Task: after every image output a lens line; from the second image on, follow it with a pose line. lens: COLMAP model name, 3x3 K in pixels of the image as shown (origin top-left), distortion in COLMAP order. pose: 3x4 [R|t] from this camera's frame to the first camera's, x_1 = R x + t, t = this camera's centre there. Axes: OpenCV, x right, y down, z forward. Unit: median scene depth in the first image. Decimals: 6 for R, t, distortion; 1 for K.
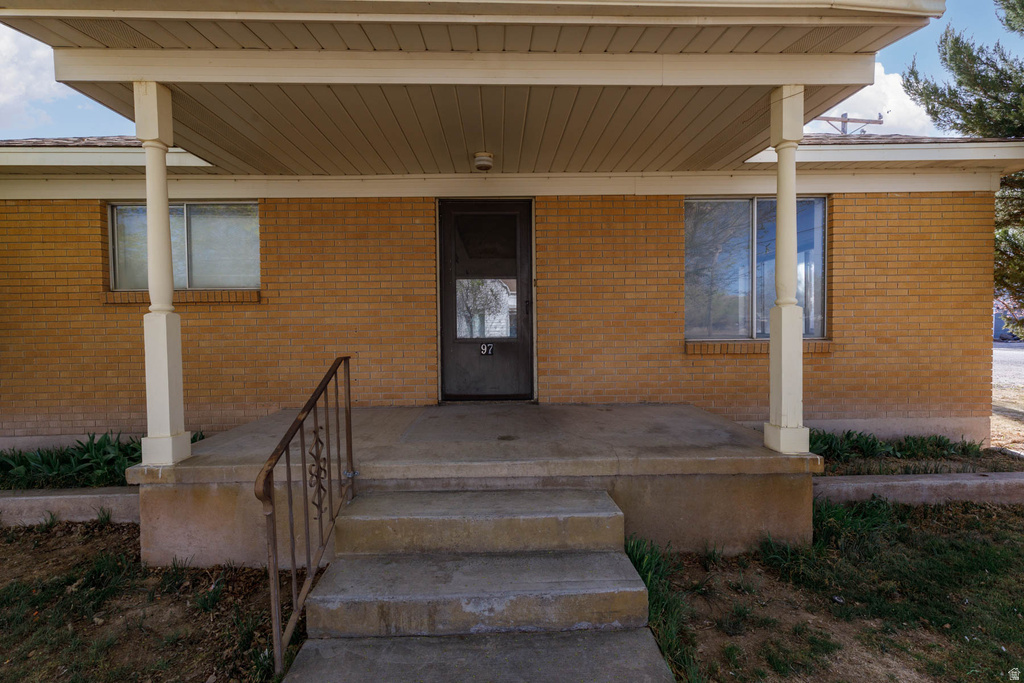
lens RADIAL K [[457.6, 0, 512.0], [0, 457.6, 341.5], [0, 0, 1]] dist [0.002559, 0.000193]
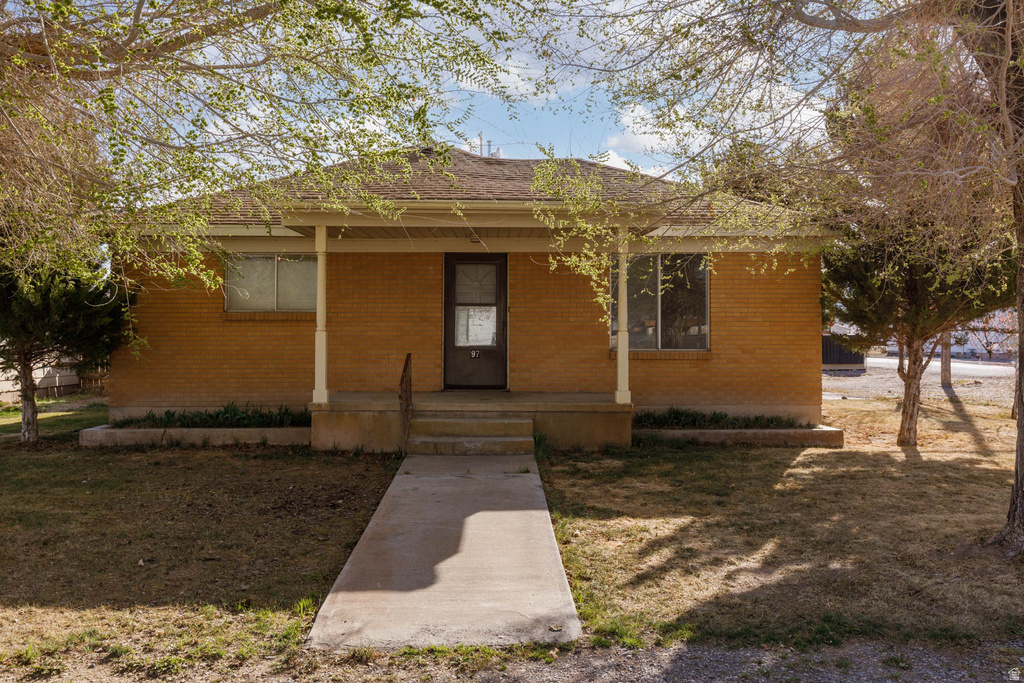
lens RADIAL K [[850.7, 0, 512.0], [0, 850.7, 341.5], [0, 0, 1]] dist [0.011692, 0.001051]
pose [[0.999813, 0.013833, -0.013546, 0.100295], [-0.014155, 0.999612, -0.024005, 0.040822], [0.013208, 0.024192, 0.999620, -1.751001]]
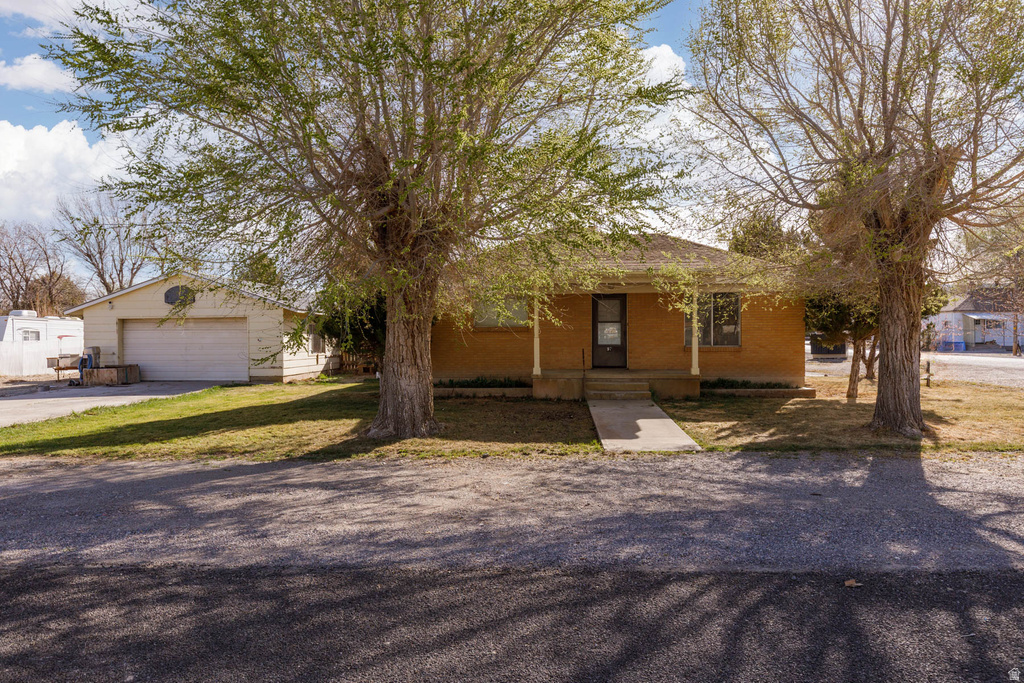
lens RADIAL K [[667.9, 0, 512.0], [0, 667.9, 341.5], [0, 0, 1]] dist [0.002080, 0.000036]
pose [[0.994840, 0.008101, -0.101128, -0.230159], [-0.009986, 0.999786, -0.018141, 0.050851], [0.100959, 0.019057, 0.994708, -3.001883]]
